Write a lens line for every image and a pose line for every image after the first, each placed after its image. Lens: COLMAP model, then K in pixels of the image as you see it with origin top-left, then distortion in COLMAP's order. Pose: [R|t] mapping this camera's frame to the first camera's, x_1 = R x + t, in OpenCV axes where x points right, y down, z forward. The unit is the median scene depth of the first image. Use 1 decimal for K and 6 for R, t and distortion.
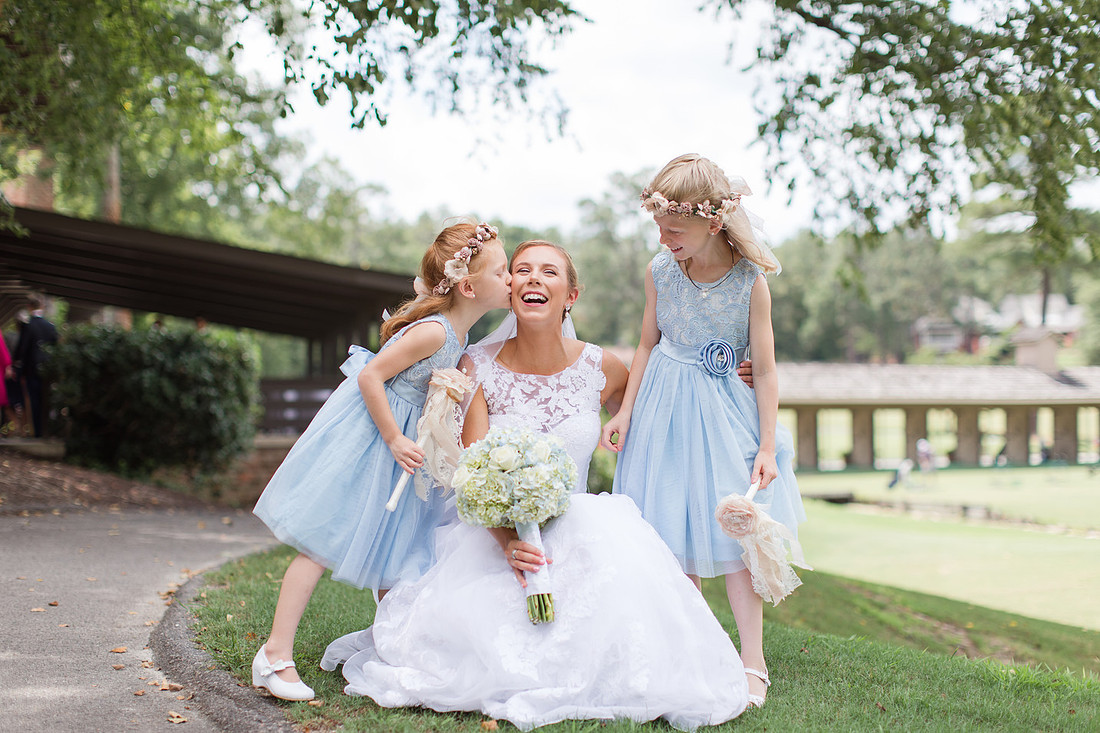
lens RADIAL K [[1558.1, 0, 550.0], [0, 1558.1, 366.5], [0, 0, 1]] dist [-0.017620, 0.030841]
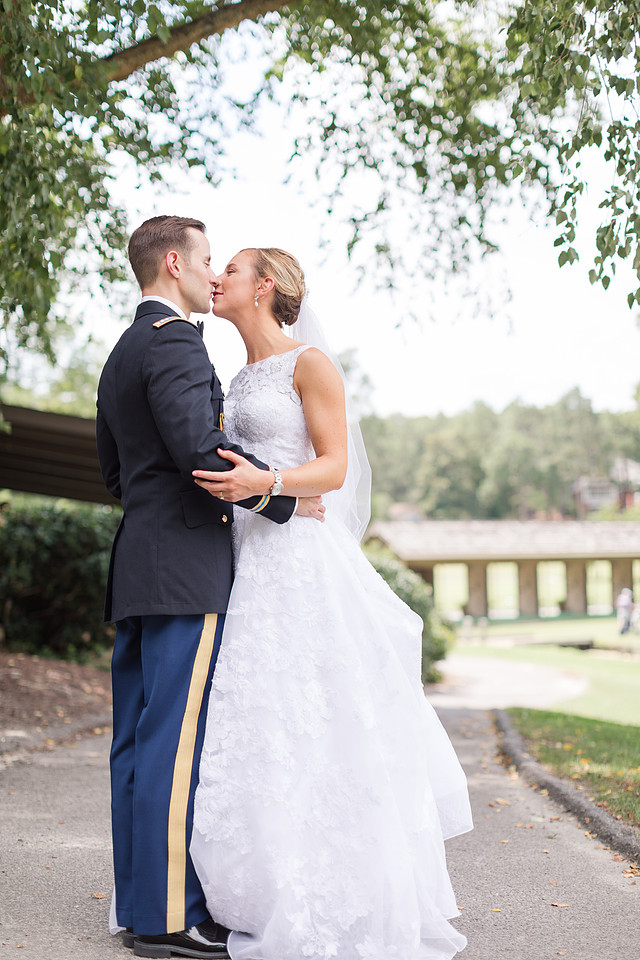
lens RADIAL K [[1358.6, 0, 320.0], [0, 1358.6, 480.0], [0, 0, 1]] dist [-0.051467, -0.000110]
pose [[0.998013, -0.010319, 0.062153, -0.170651], [0.012246, 0.999453, -0.030710, -0.014286], [-0.061802, 0.031410, 0.997594, 0.162759]]
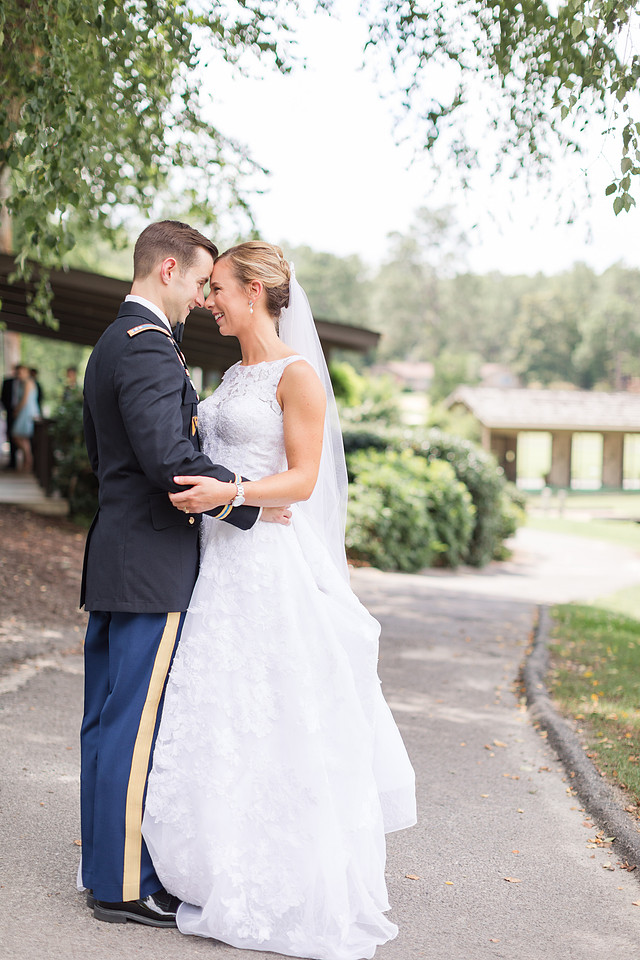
lens RADIAL K [[1359.8, 0, 310.9], [0, 1359.8, 477.2], [0, 0, 1]] dist [-0.017620, 0.030841]
pose [[0.999450, 0.031400, -0.010710, -0.151325], [-0.030485, 0.996573, 0.076889, -0.038804], [0.013088, -0.076520, 0.996982, 0.153974]]
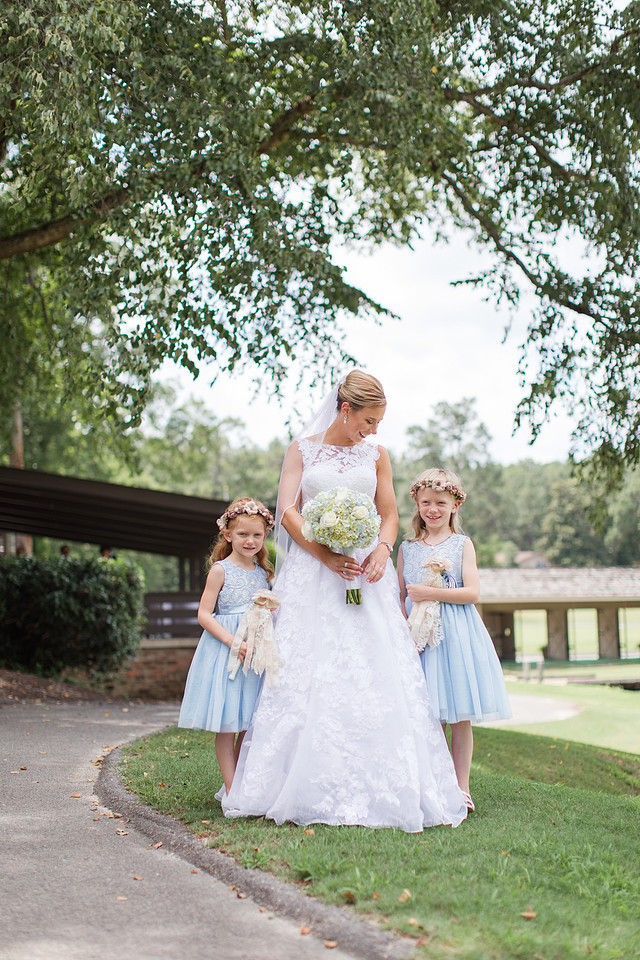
lens RADIAL K [[1359.8, 0, 310.9], [0, 1359.8, 477.2], [0, 0, 1]] dist [-0.017620, 0.030841]
pose [[0.998295, -0.019688, -0.054941, 0.010008], [0.015866, 0.997479, -0.069162, -0.010009], [0.056164, 0.068172, 0.996091, -0.096196]]
